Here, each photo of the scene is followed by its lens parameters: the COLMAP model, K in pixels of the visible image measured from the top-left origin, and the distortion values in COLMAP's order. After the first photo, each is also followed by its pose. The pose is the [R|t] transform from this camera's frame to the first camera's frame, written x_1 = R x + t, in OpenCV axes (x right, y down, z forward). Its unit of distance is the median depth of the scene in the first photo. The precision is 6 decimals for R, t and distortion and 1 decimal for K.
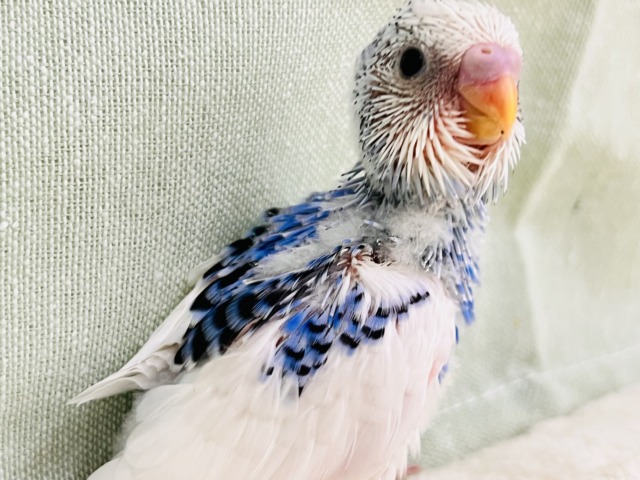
lens RADIAL K [[1044.9, 0, 320.8], [0, 1044.9, 239.8], [0, 0, 1]] dist [-0.075542, 0.000000]
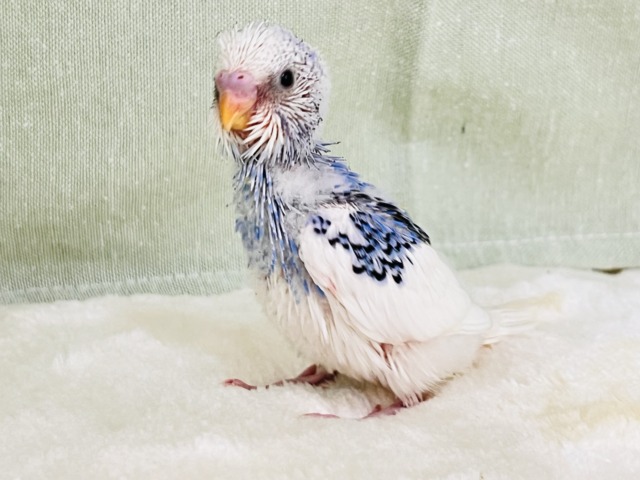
lens RADIAL K [[1441.3, 0, 319.6], [0, 1441.3, 240.4], [0, 0, 1]] dist [-0.042556, 0.000000]
pose [[0.940485, 0.112499, -0.320675, 1.059321], [-0.072046, 0.988172, 0.135373, -0.198566], [0.332112, -0.104213, 0.937465, -1.297771]]
